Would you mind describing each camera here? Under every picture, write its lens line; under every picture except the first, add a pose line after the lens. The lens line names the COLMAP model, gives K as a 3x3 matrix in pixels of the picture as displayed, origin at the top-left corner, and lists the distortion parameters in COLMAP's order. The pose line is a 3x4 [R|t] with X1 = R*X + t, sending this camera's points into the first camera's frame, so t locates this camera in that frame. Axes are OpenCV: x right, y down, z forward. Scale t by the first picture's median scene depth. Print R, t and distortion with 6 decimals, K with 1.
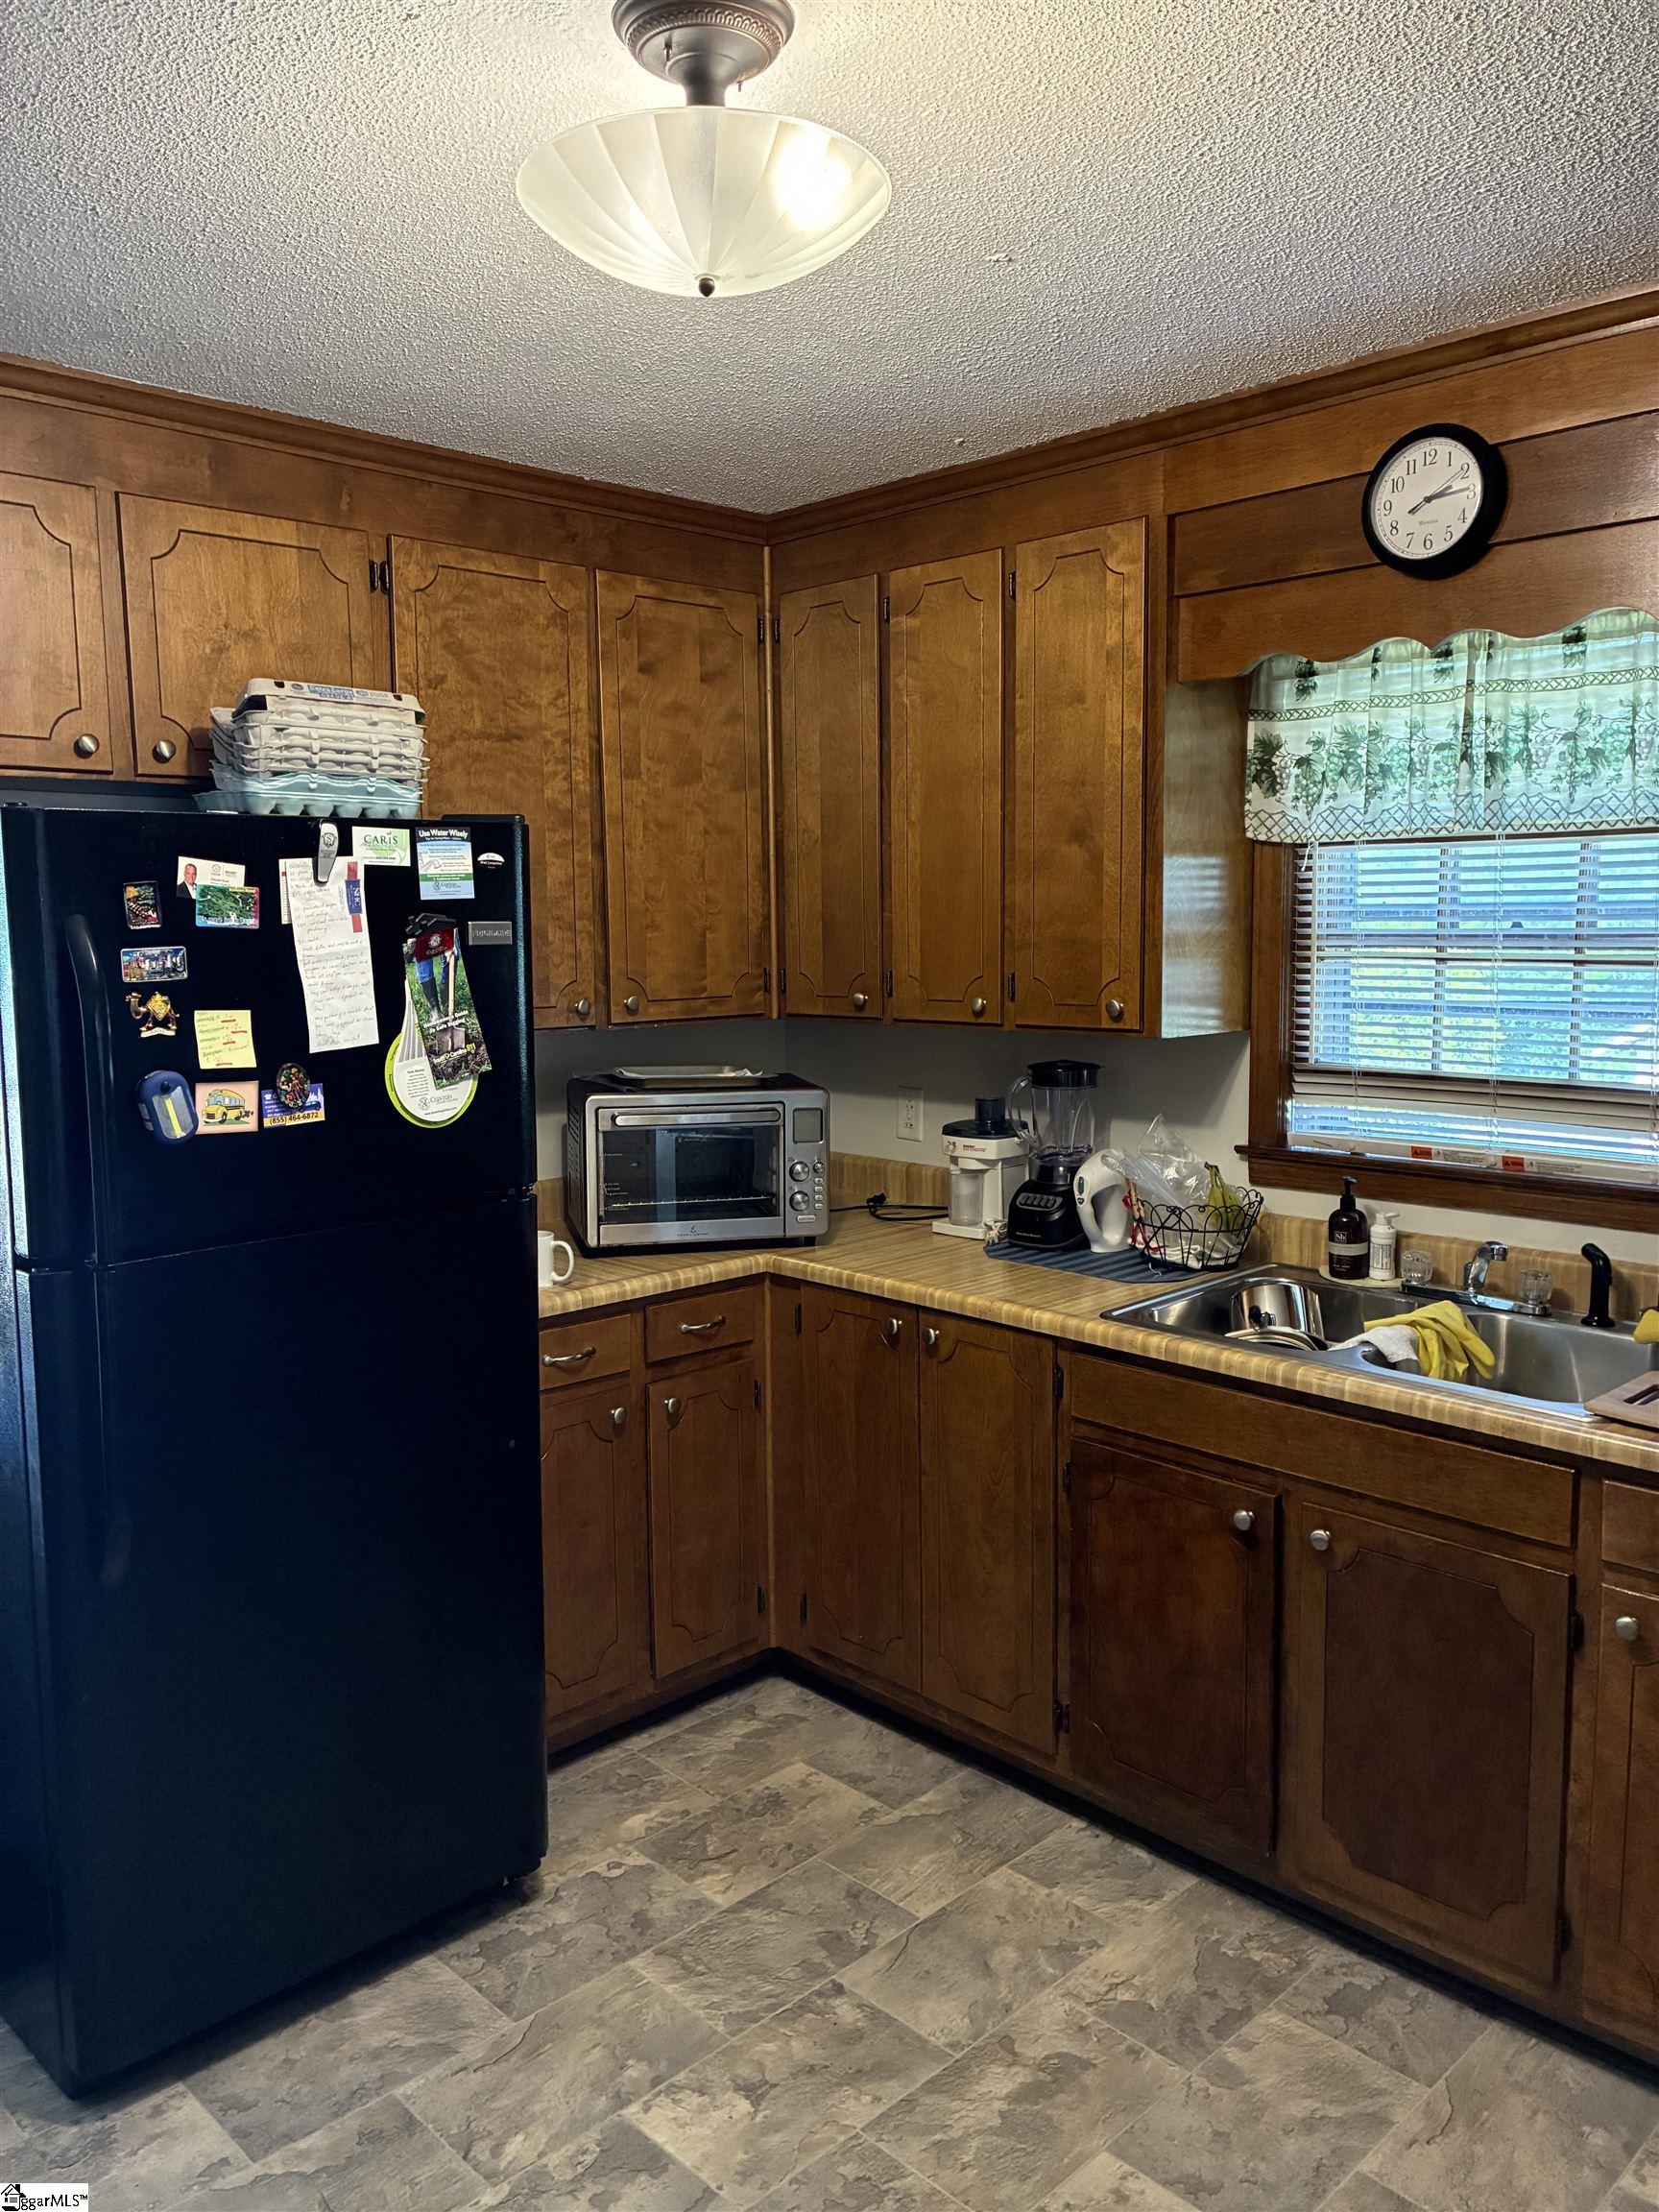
lens RADIAL K [[1681.7, 0, 831.9], [0, 1681.7, 1112.2], [0, 0, 1]] dist [-0.006205, -0.005428]
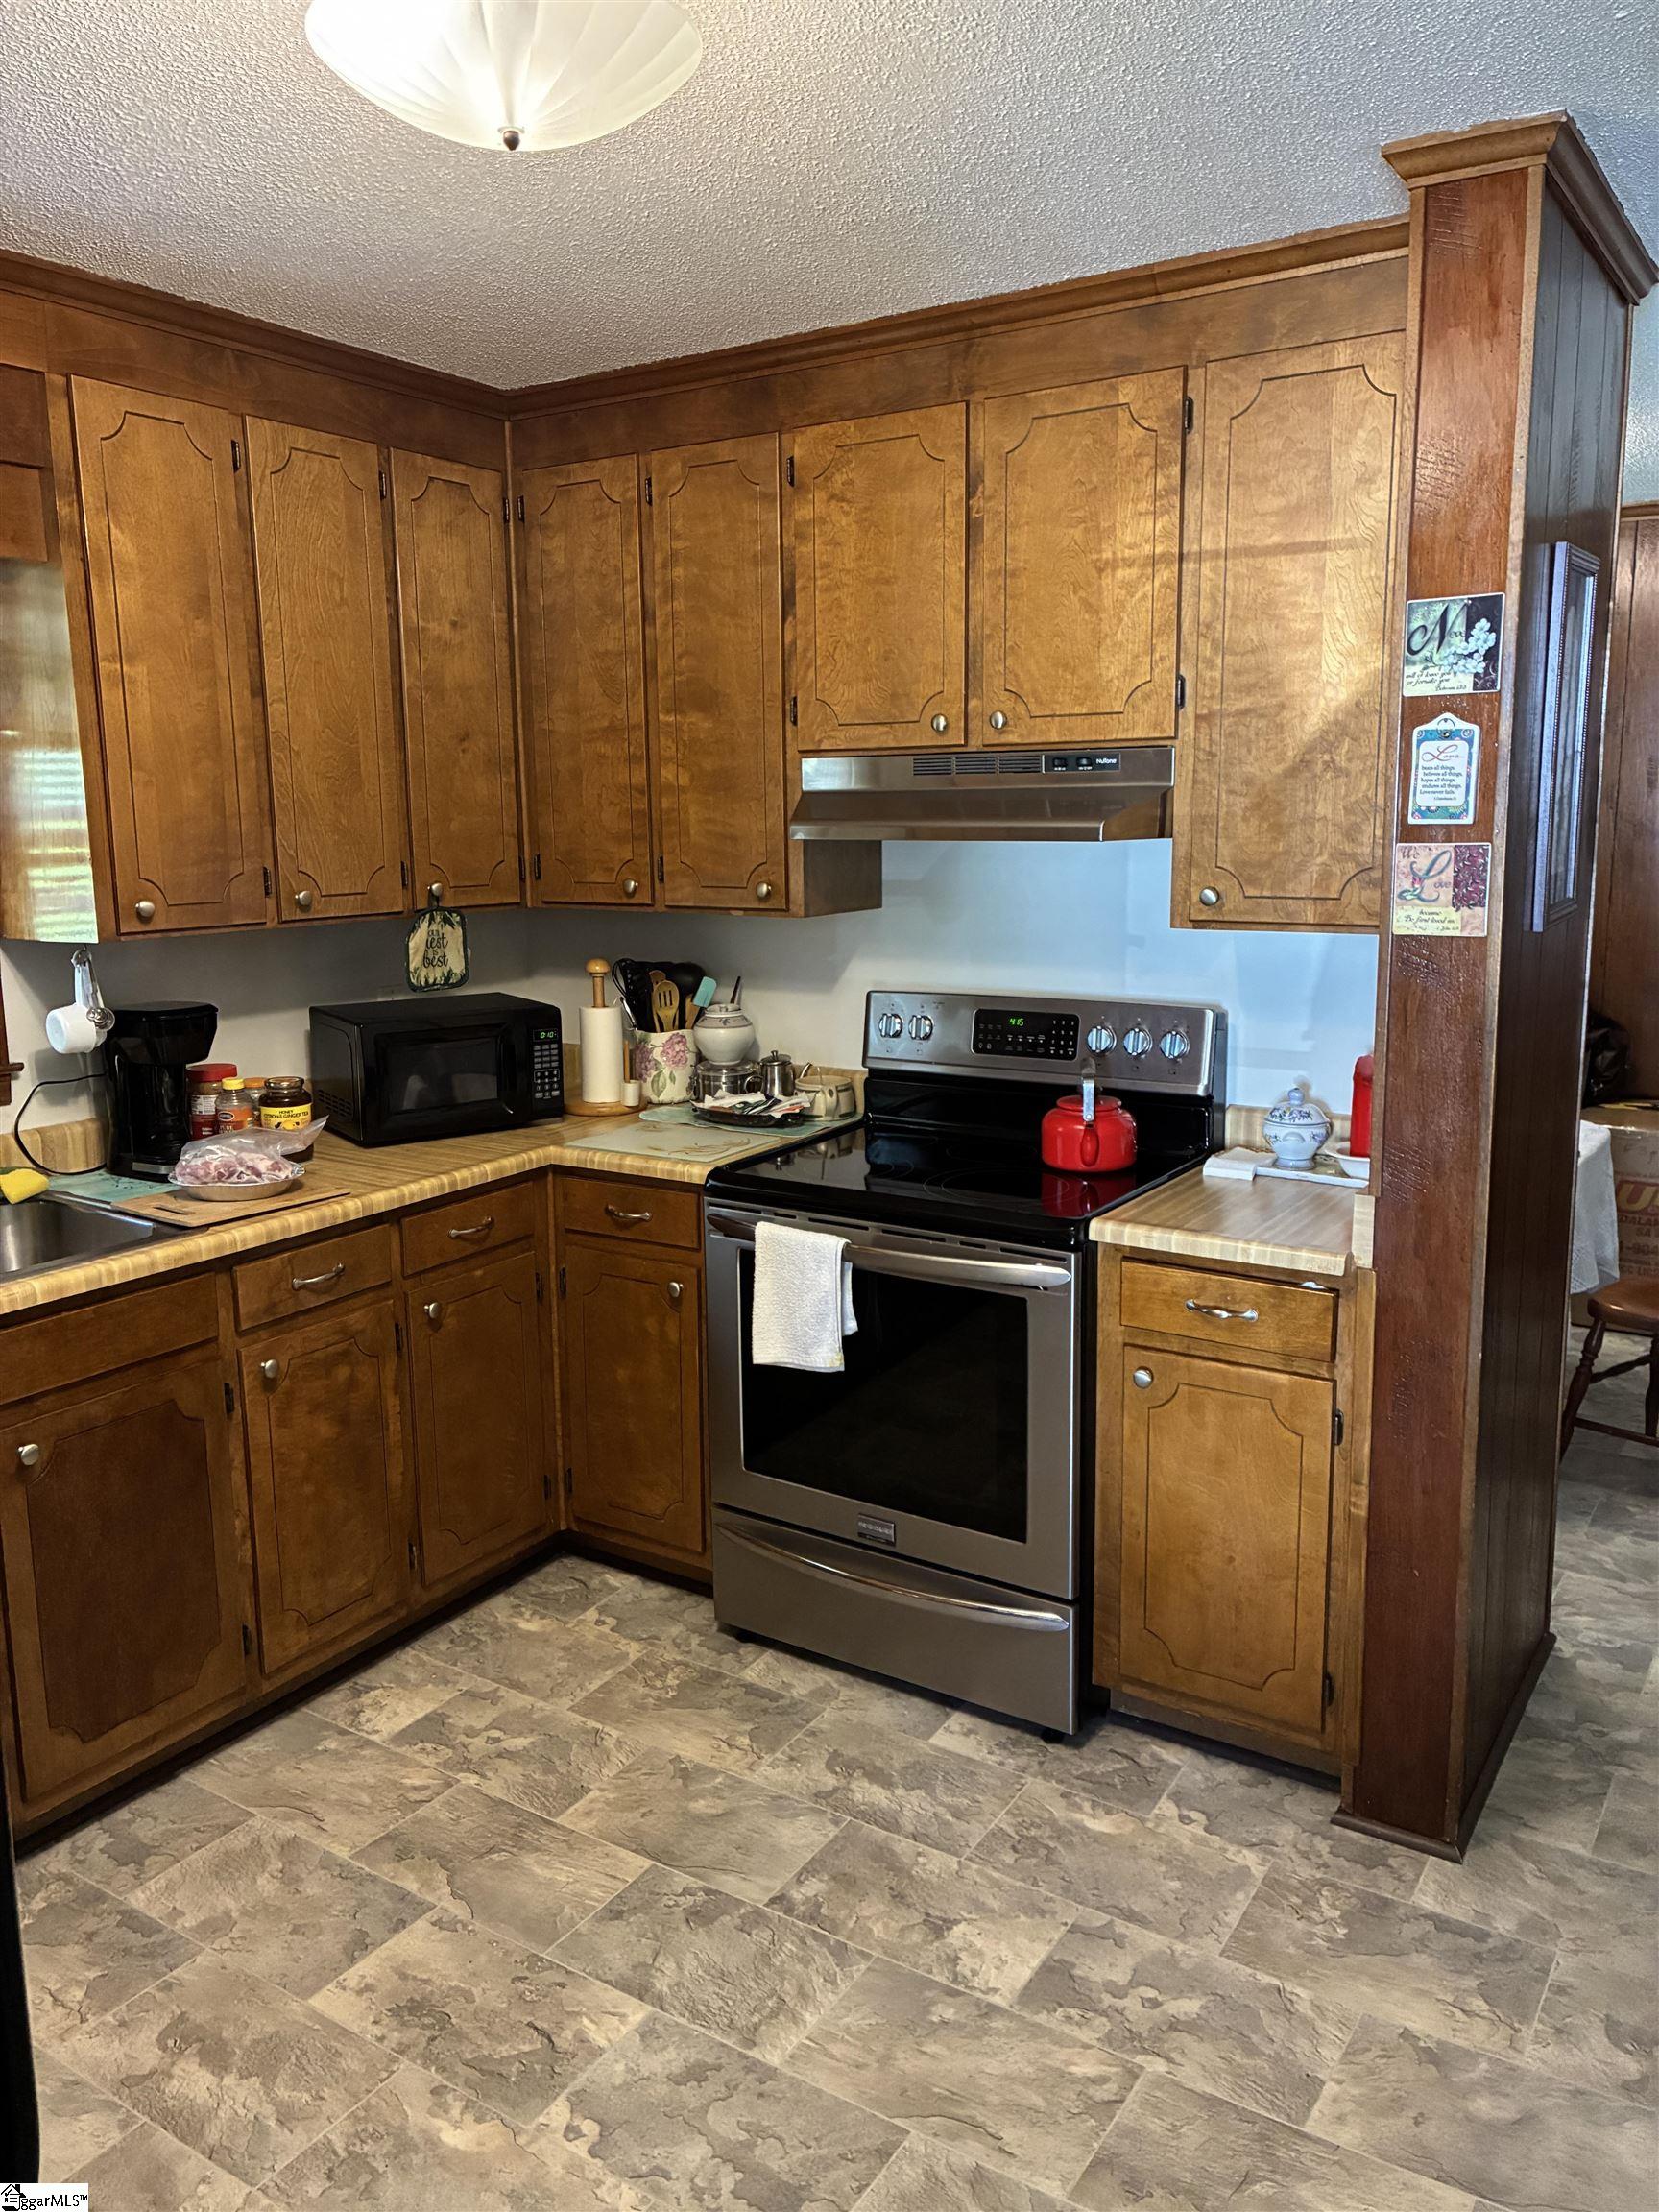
lens RADIAL K [[1681.7, 0, 829.4], [0, 1681.7, 1097.4], [0, 0, 1]] dist [-0.006205, -0.005428]
pose [[-0.229316, -0.152397, 0.961348, -0.894227], [0.140999, 0.972048, 0.187727, -0.113965], [-0.963085, 0.178598, -0.201418, 1.110517]]
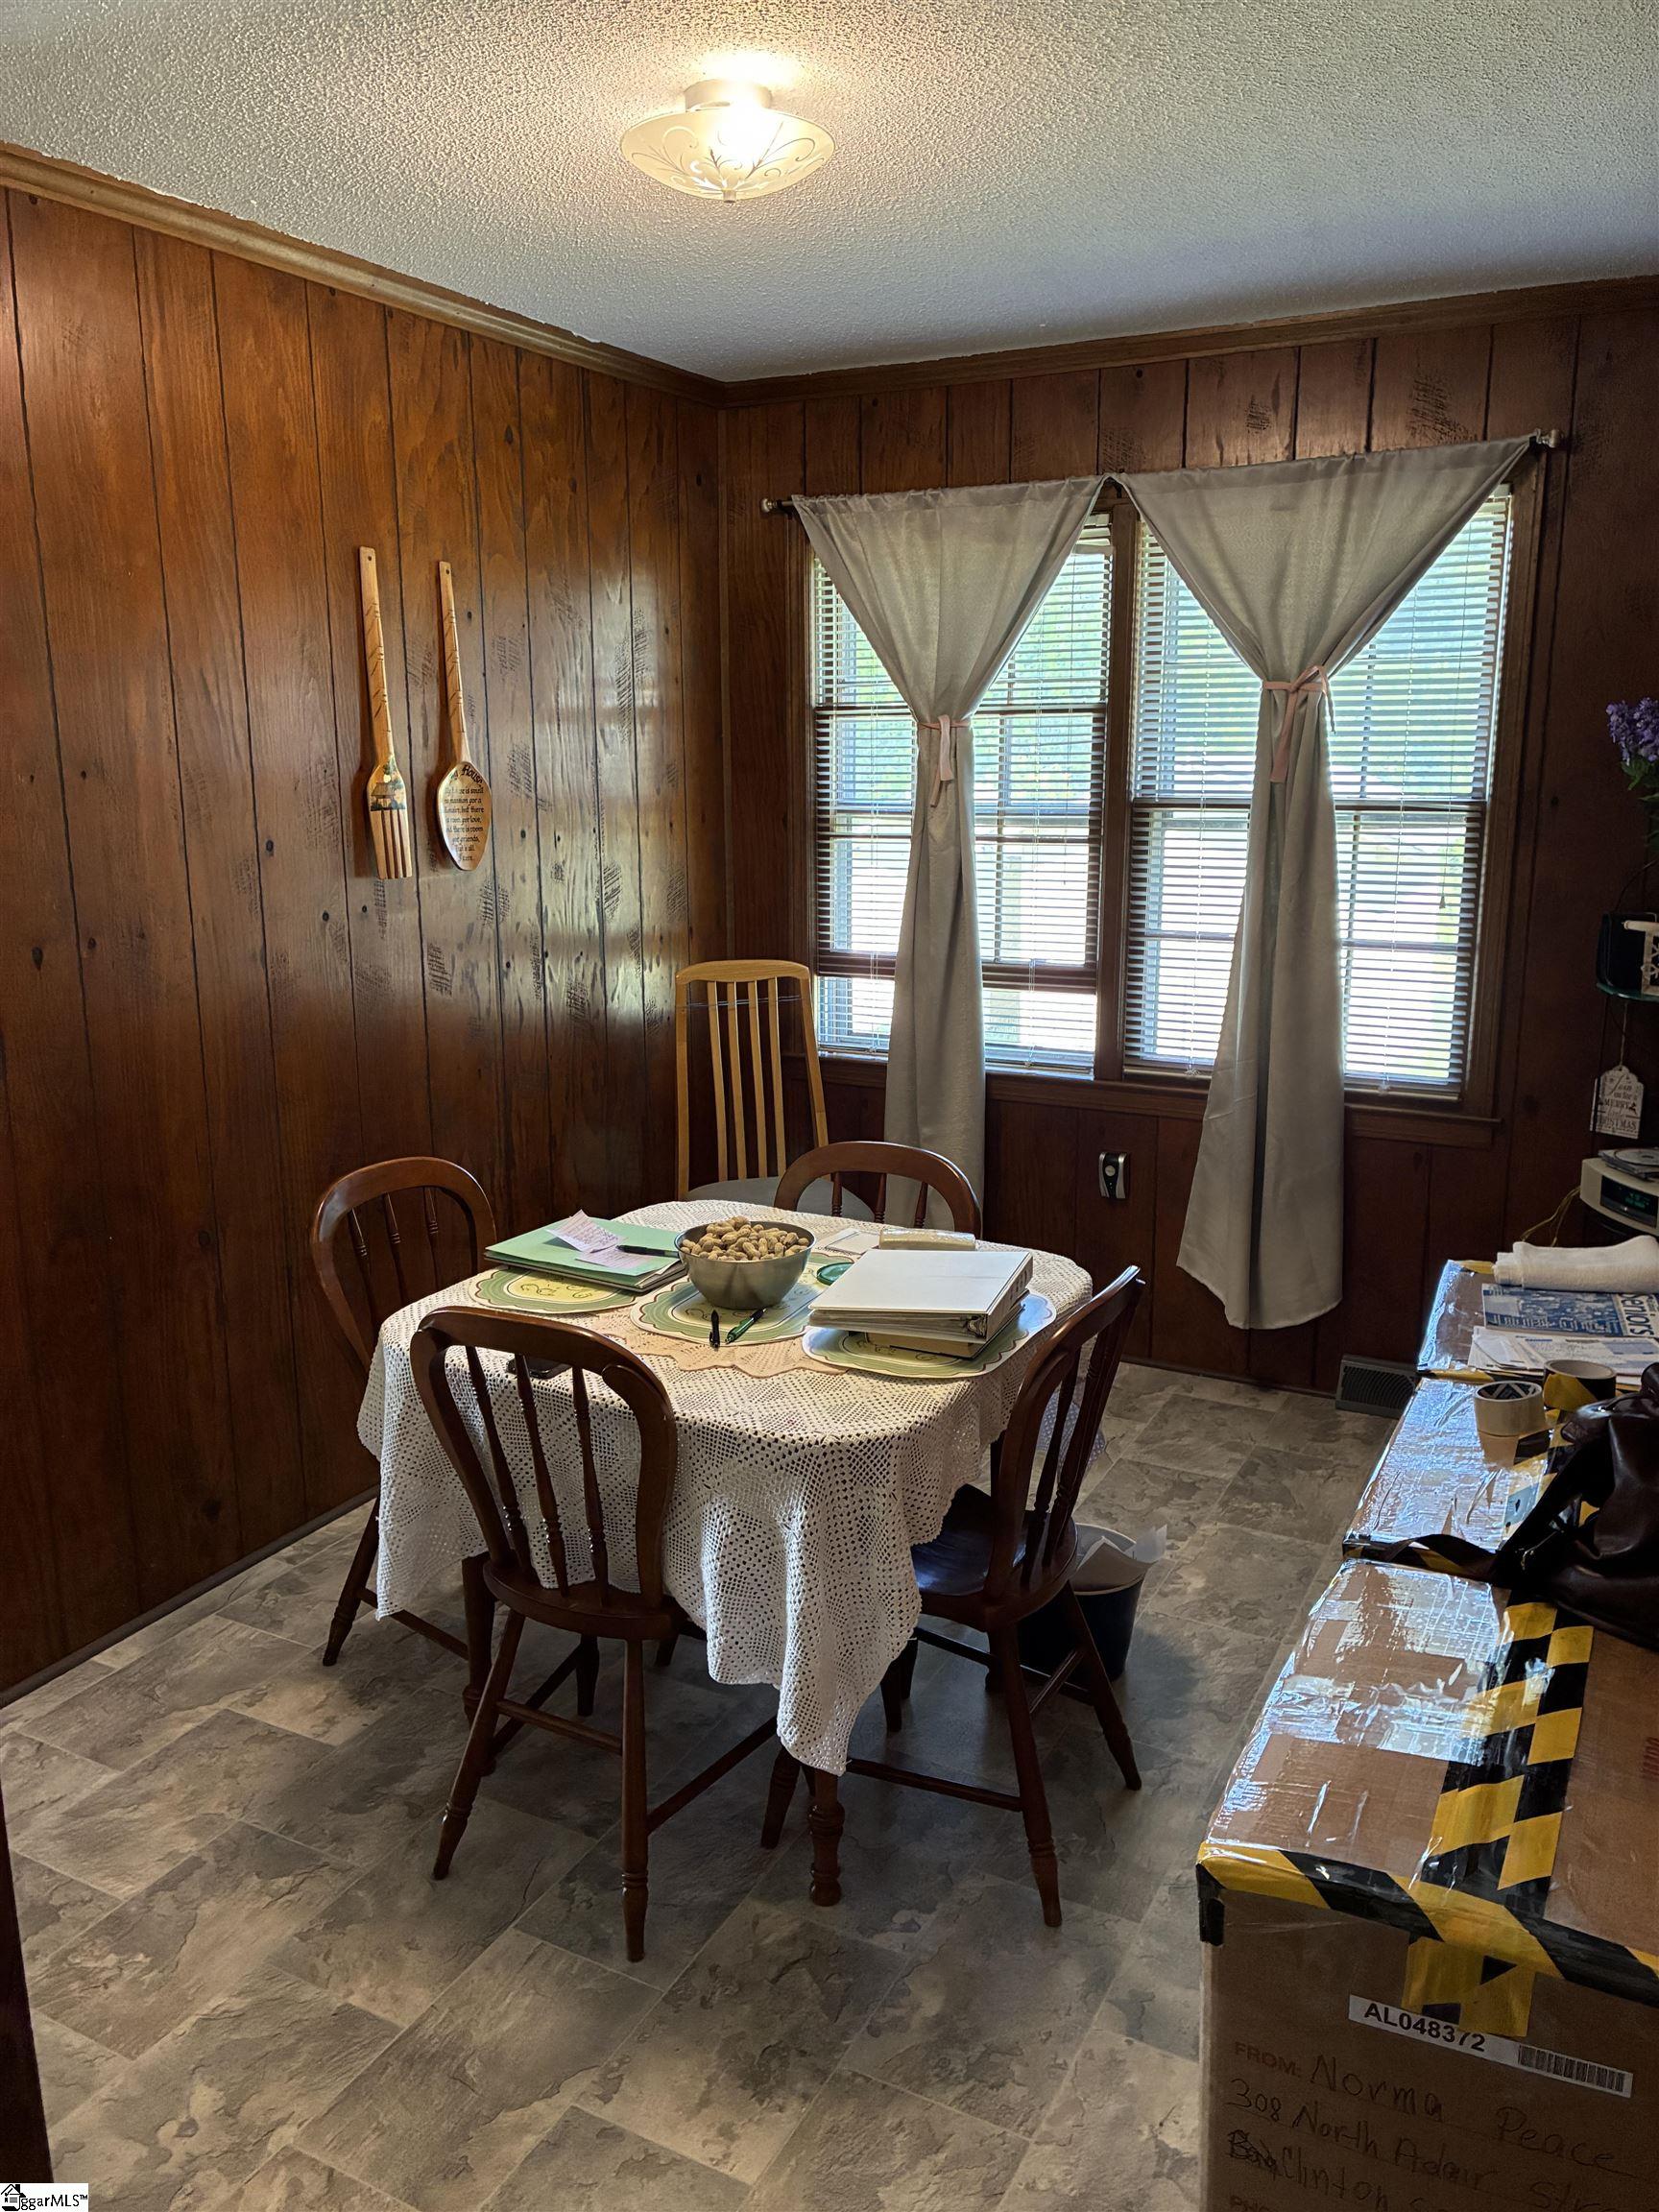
lens RADIAL K [[1681.7, 0, 828.4], [0, 1681.7, 1106.5], [0, 0, 1]] dist [-0.006205, -0.005428]
pose [[-0.947032, 0.091046, -0.307962, 0.129369], [-0.018334, 0.942077, 0.334895, -0.189018], [0.320615, 0.322803, -0.890508, 1.798849]]
